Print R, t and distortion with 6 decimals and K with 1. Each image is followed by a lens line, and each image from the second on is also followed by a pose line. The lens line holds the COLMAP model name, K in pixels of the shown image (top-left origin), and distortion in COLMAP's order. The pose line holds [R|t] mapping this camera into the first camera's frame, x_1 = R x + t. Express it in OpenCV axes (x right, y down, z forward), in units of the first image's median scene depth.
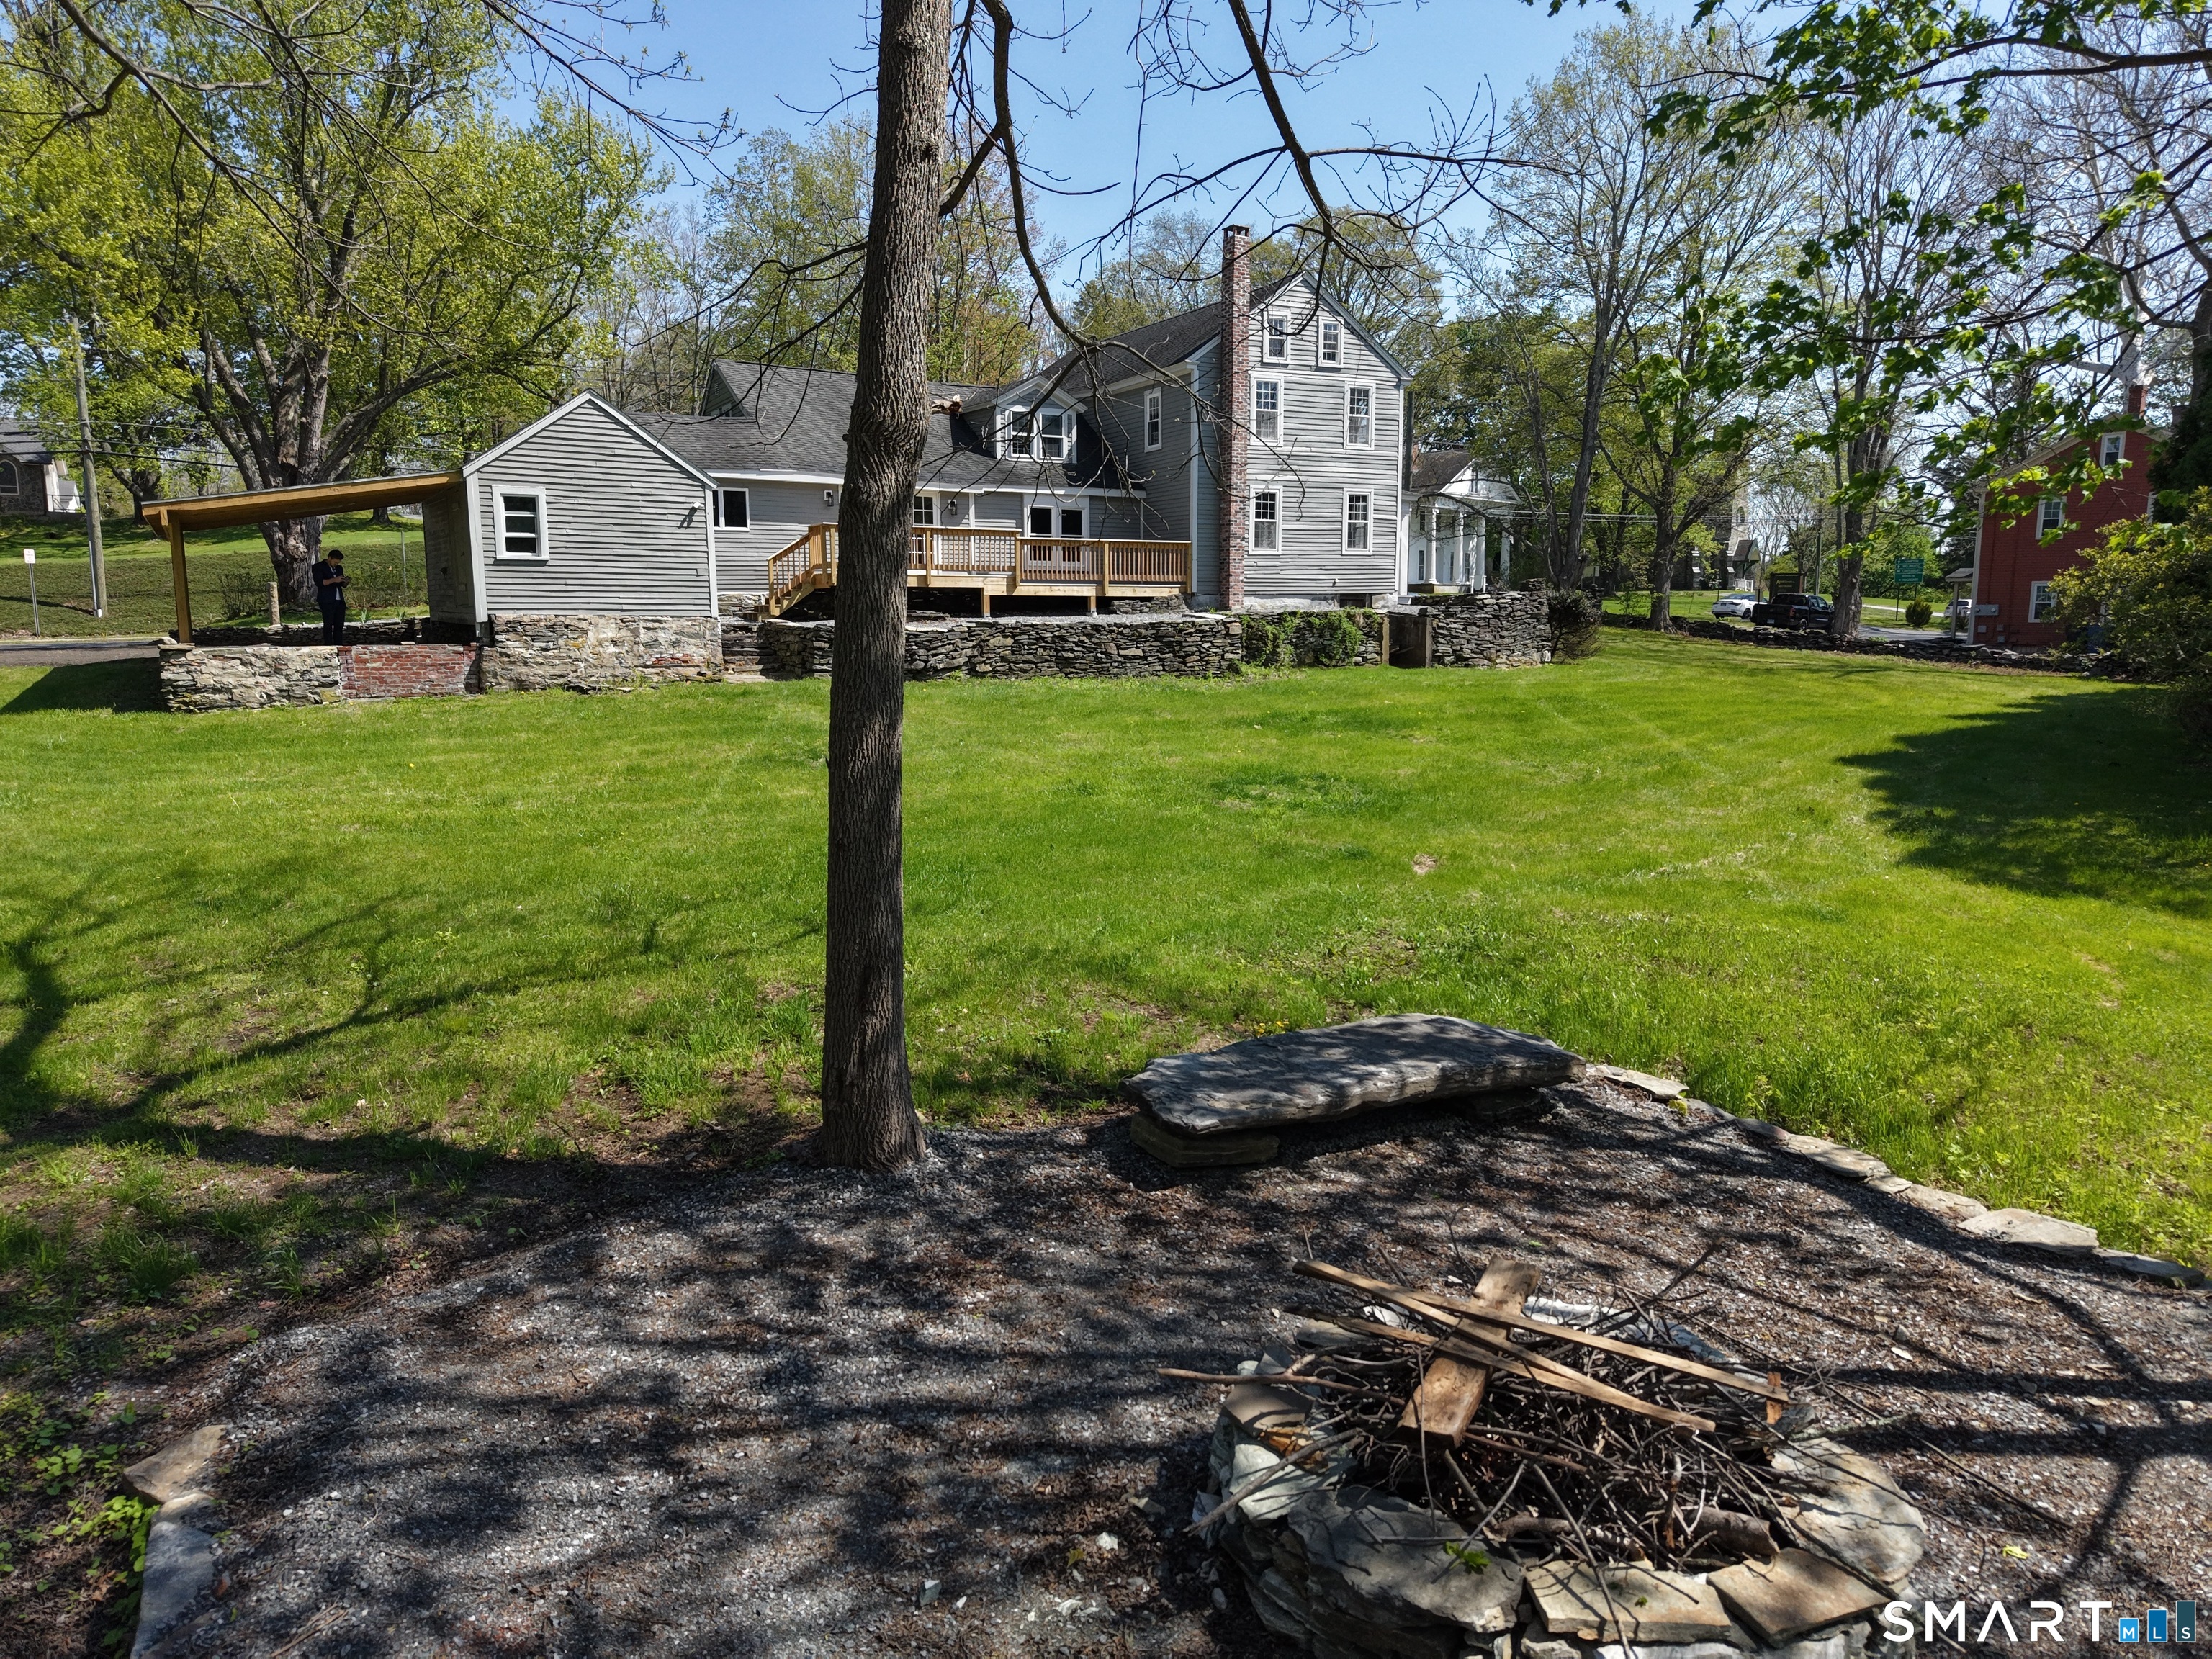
lens RADIAL K [[1482.2, 0, 1080.1], [0, 1482.2, 870.4], [0, 0, 1]] dist [0.030780, -0.034462]
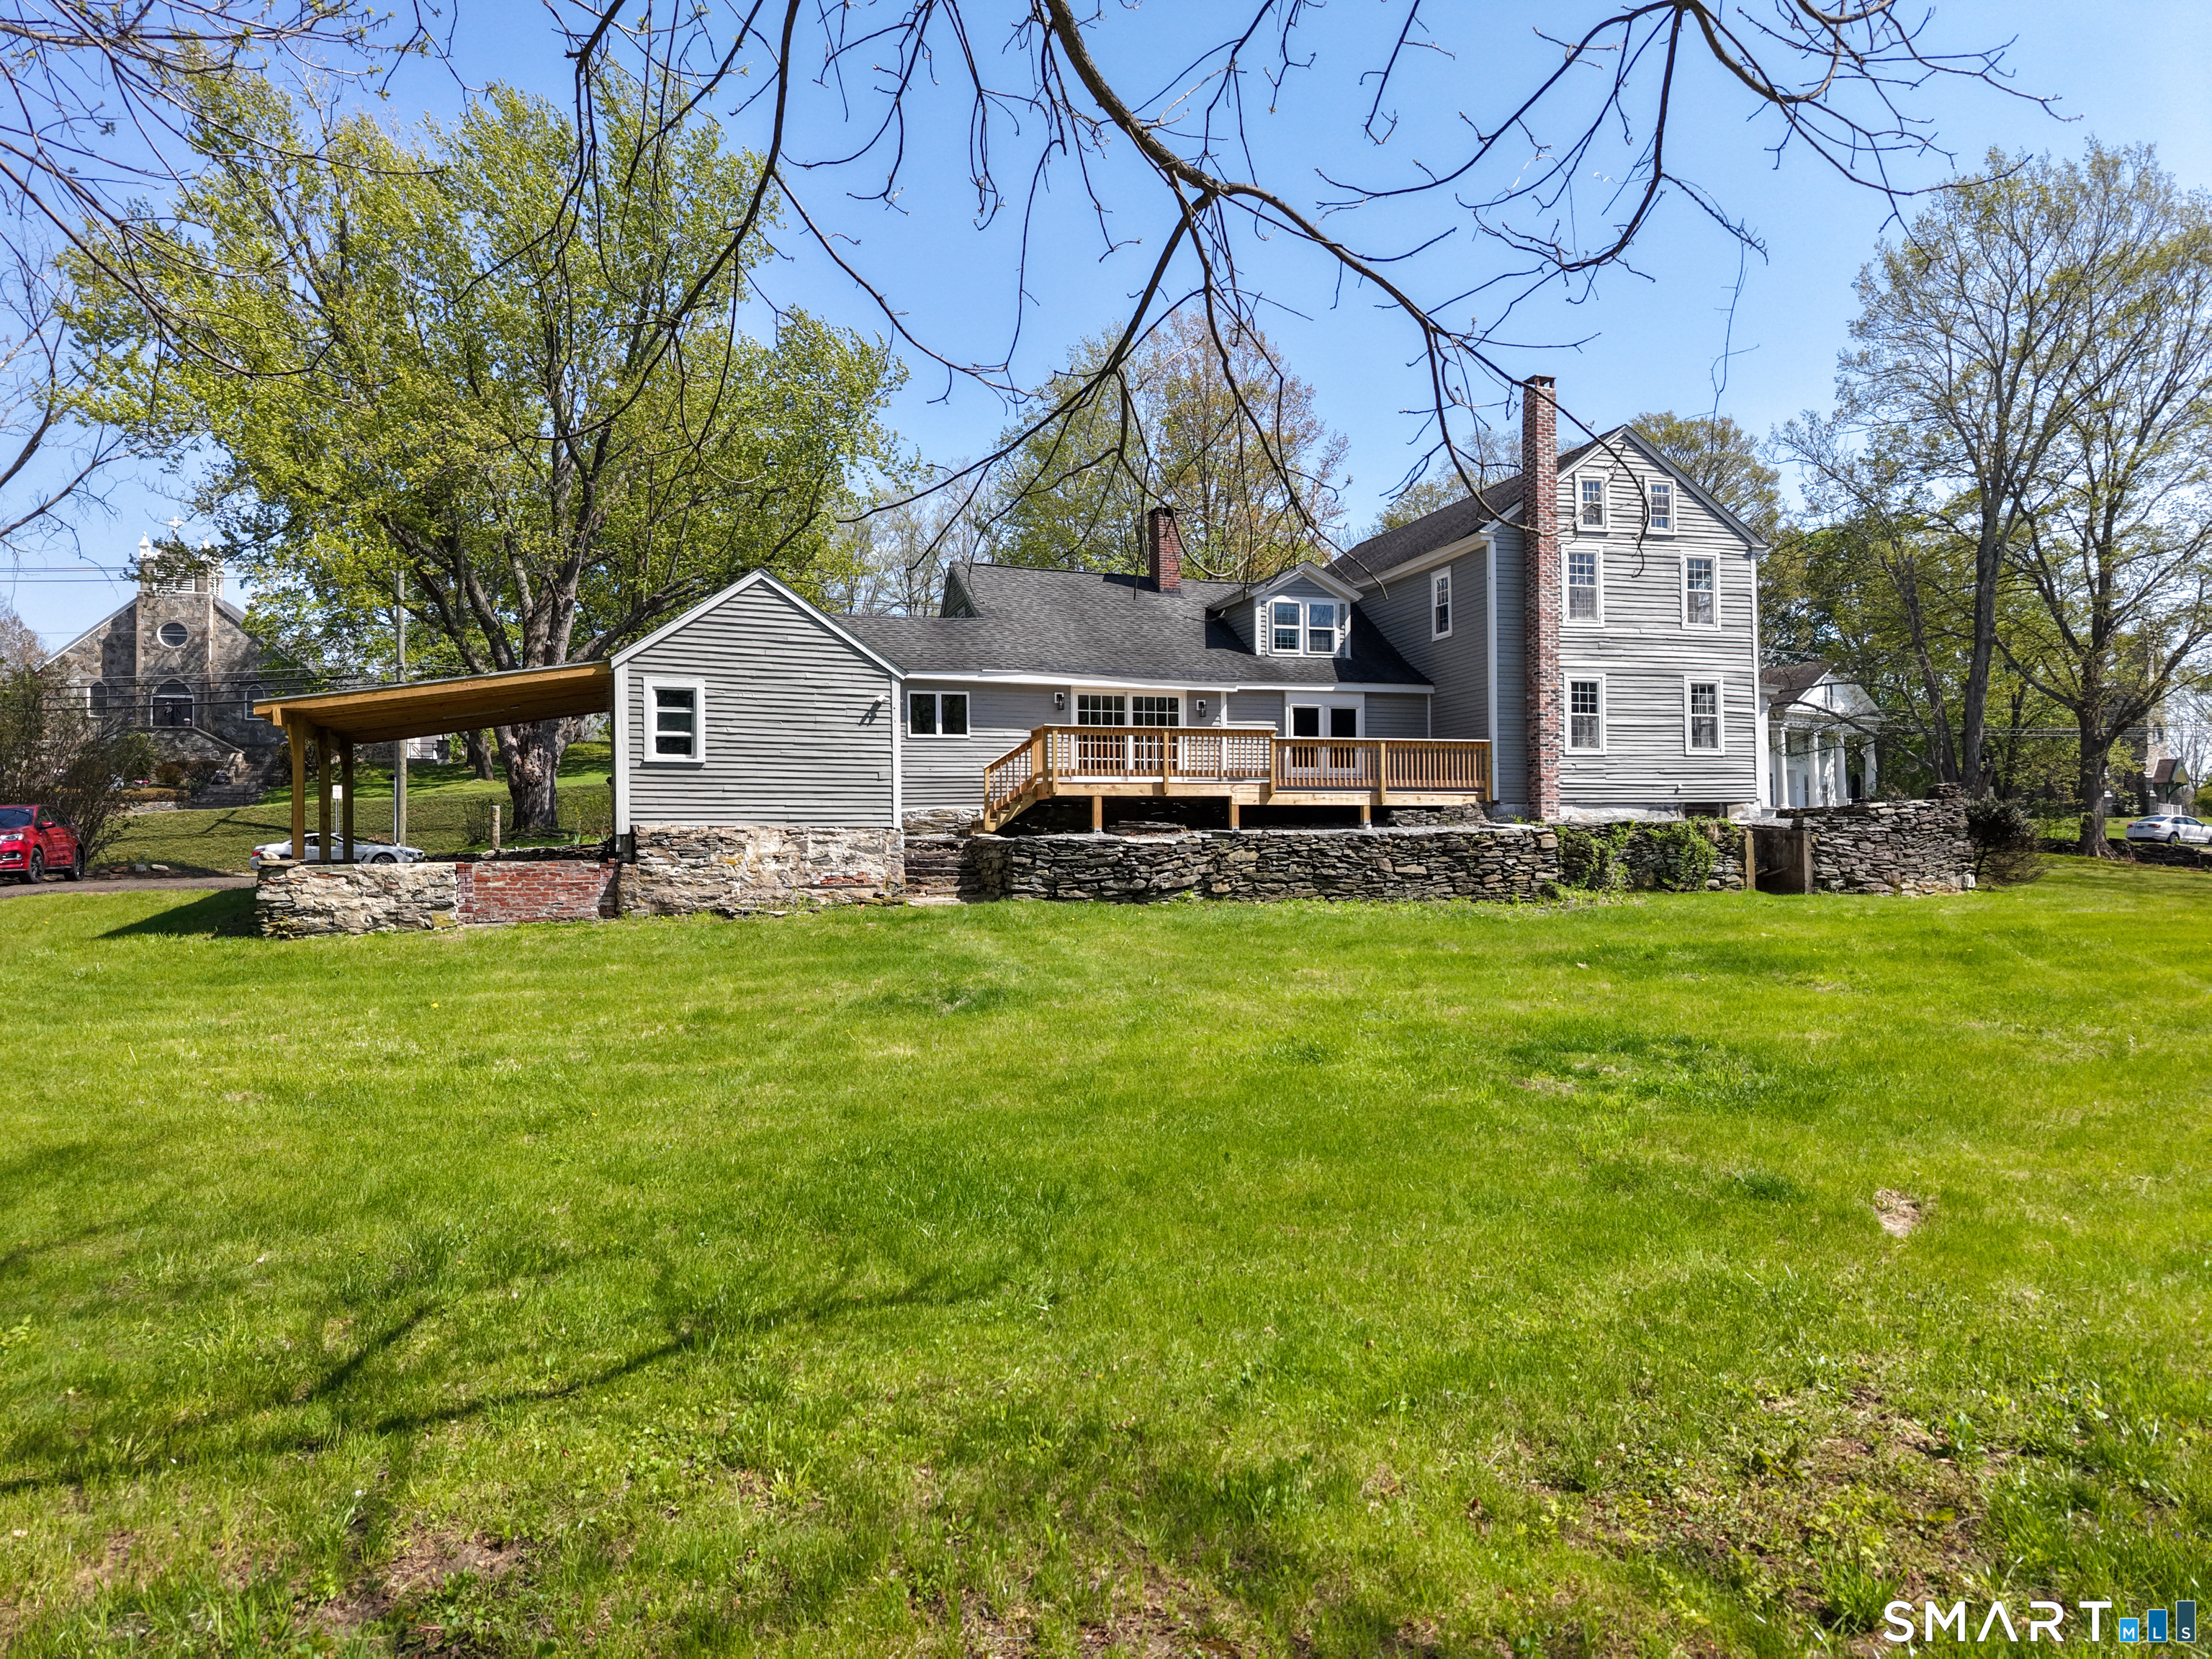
lens RADIAL K [[1482.2, 0, 1097.5], [0, 1482.2, 828.4], [0, 0, 1]] dist [0.030780, -0.034462]
pose [[0.980591, -0.008254, -0.195889, 0.024181], [-0.028530, 0.982472, -0.184213, -0.017584], [0.193976, 0.186227, 0.963168, 0.191023]]
